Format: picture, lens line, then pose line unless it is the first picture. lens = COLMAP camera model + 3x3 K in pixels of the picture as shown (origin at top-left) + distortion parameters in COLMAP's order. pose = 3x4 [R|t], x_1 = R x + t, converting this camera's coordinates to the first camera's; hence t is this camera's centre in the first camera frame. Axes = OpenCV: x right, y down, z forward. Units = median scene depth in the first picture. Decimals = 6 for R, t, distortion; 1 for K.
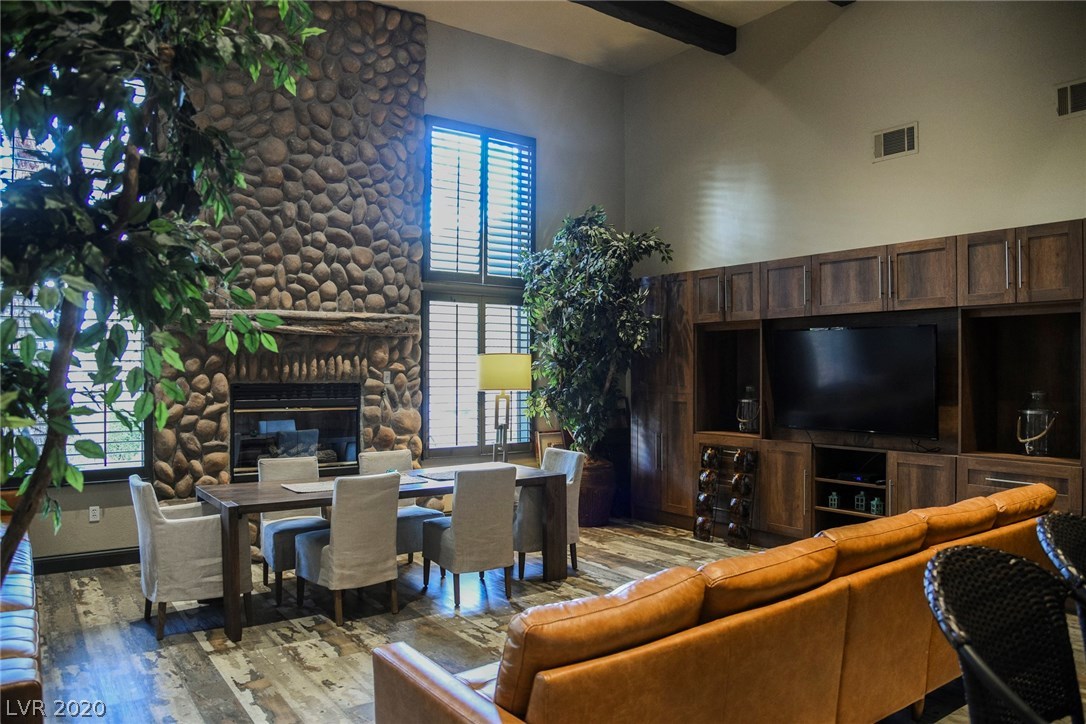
lens RADIAL K [[738.8, 0, 540.1], [0, 738.8, 367.2], [0, 0, 1]] dist [-0.119574, 0.067983]
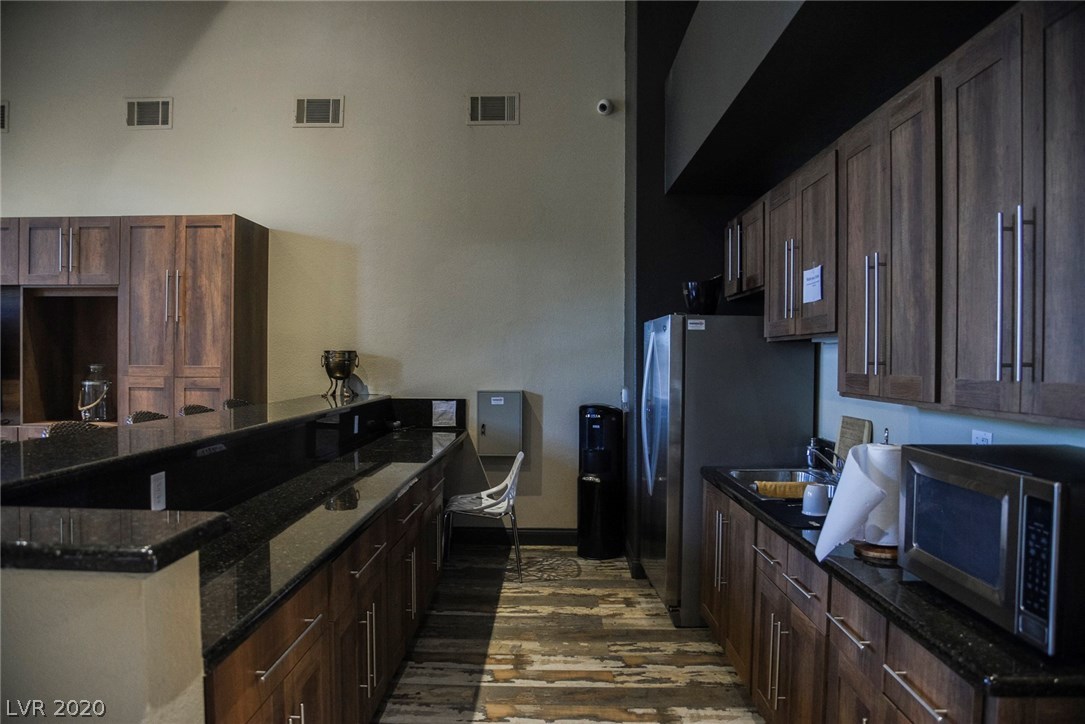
lens RADIAL K [[738.2, 0, 539.6], [0, 738.2, 367.2], [0, 0, 1]] dist [-0.119574, 0.067983]
pose [[0.599590, -0.020367, 0.800048, 0.207684], [-0.009582, 0.999422, 0.032624, -0.005151], [-0.800250, -0.027227, 0.599048, -0.235335]]
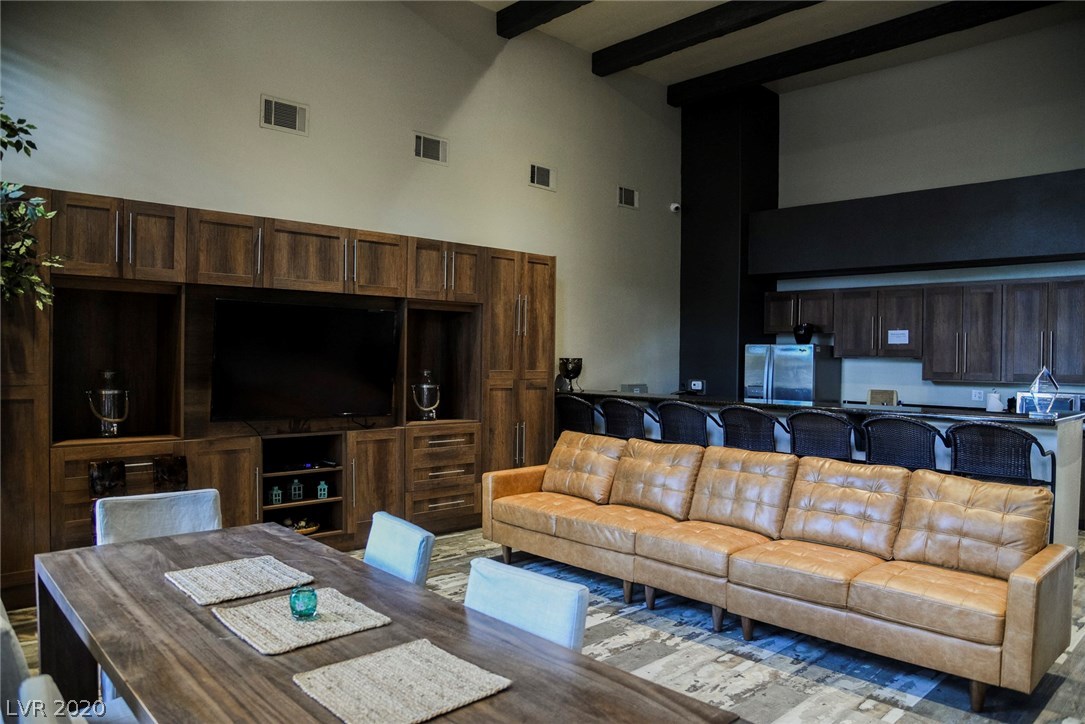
lens RADIAL K [[770.4, 0, 545.9], [0, 770.4, 391.3], [0, 0, 1]] dist [-0.113974, 0.085553]
pose [[-0.137020, -0.049269, 0.989342, -0.669454], [-0.022406, 0.998661, 0.046630, 0.002804], [-0.990315, -0.015778, -0.137940, 0.934599]]
